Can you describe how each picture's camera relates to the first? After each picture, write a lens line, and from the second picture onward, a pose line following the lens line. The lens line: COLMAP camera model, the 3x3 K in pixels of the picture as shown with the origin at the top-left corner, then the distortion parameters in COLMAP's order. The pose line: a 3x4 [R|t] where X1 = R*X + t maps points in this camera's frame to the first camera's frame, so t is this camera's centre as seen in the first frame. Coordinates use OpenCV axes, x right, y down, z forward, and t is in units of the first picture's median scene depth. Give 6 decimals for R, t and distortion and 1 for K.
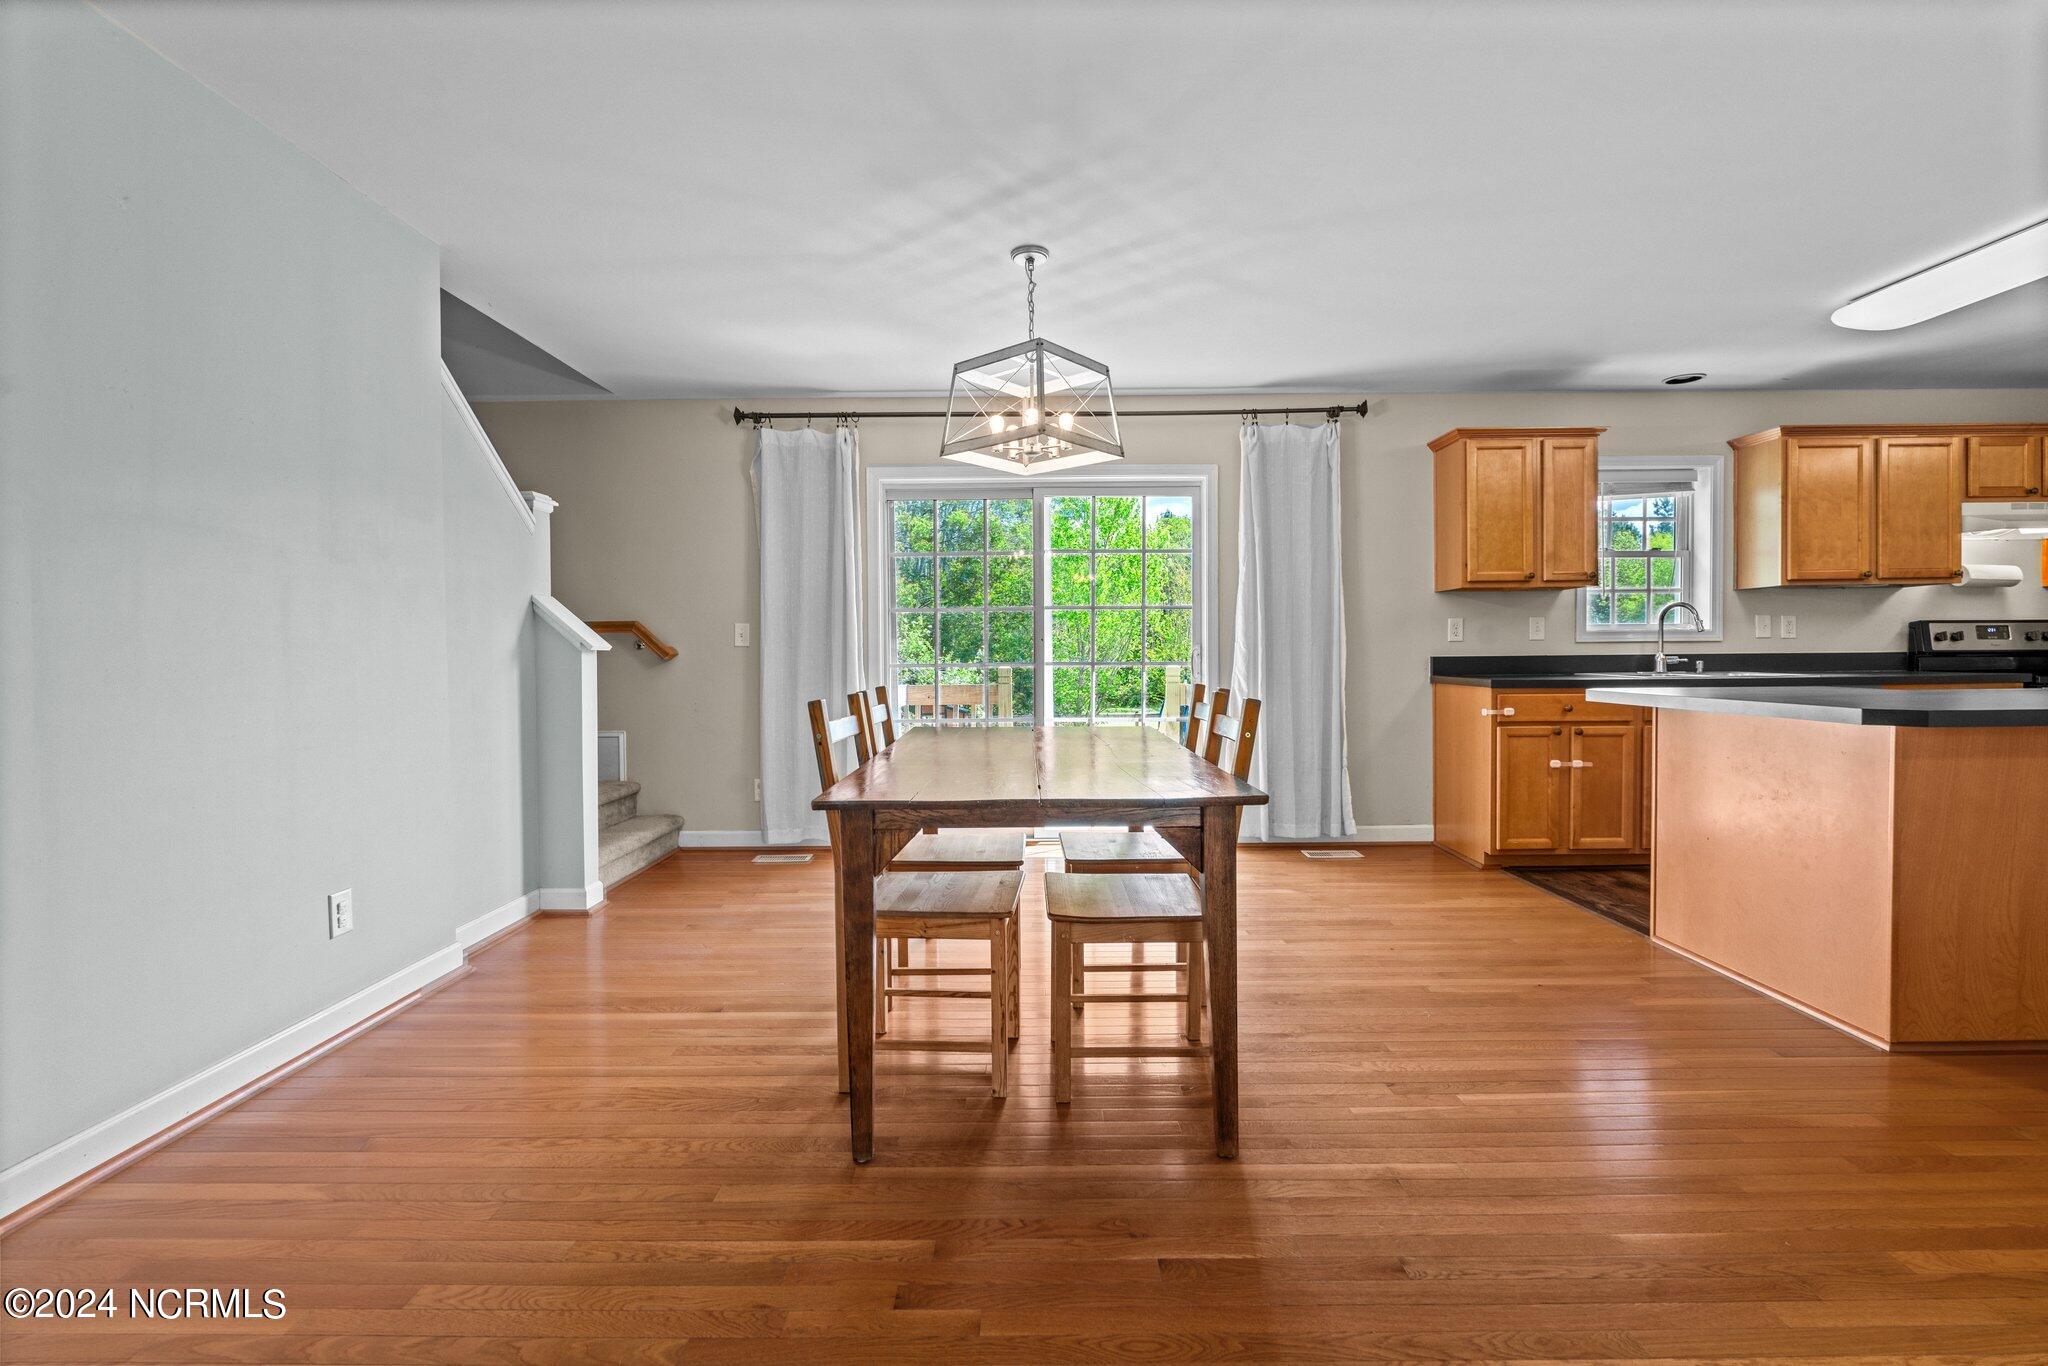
lens RADIAL K [[901.2, 0, 1024.1], [0, 901.2, 673.5], [0, 0, 1]] dist [-0.003625, 0.000710]
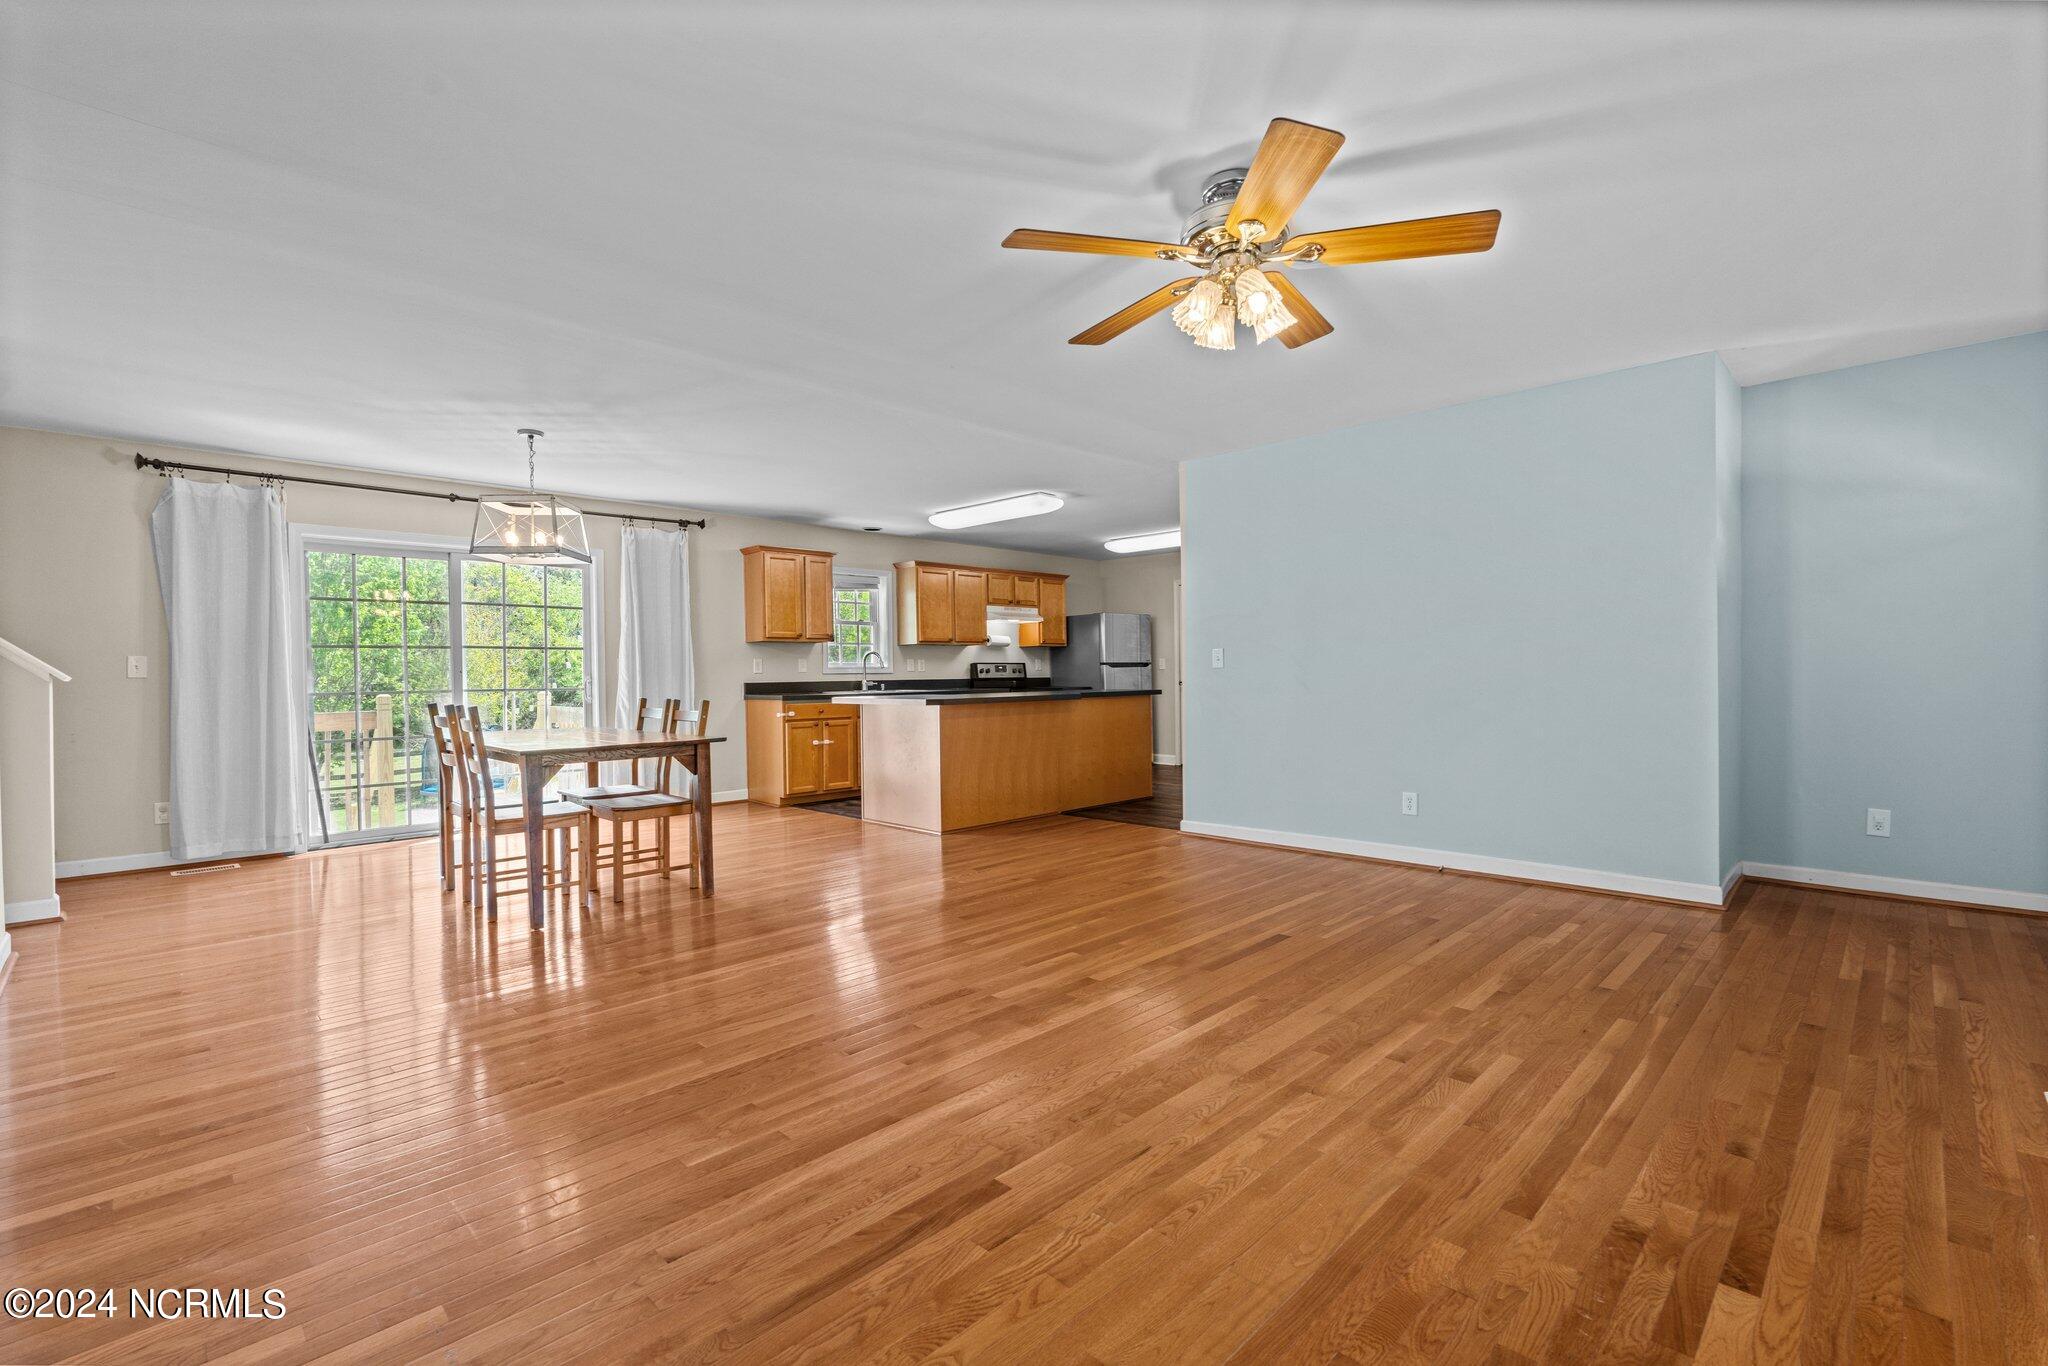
lens RADIAL K [[901.2, 0, 1026.6], [0, 901.2, 679.1], [0, 0, 1]] dist [-0.003625, 0.000710]
pose [[0.705464, -0.004187, 0.708733, -0.338363], [0.023950, 0.999552, -0.017935, 0.016019], [-0.708341, 0.029627, 0.705248, -0.496610]]
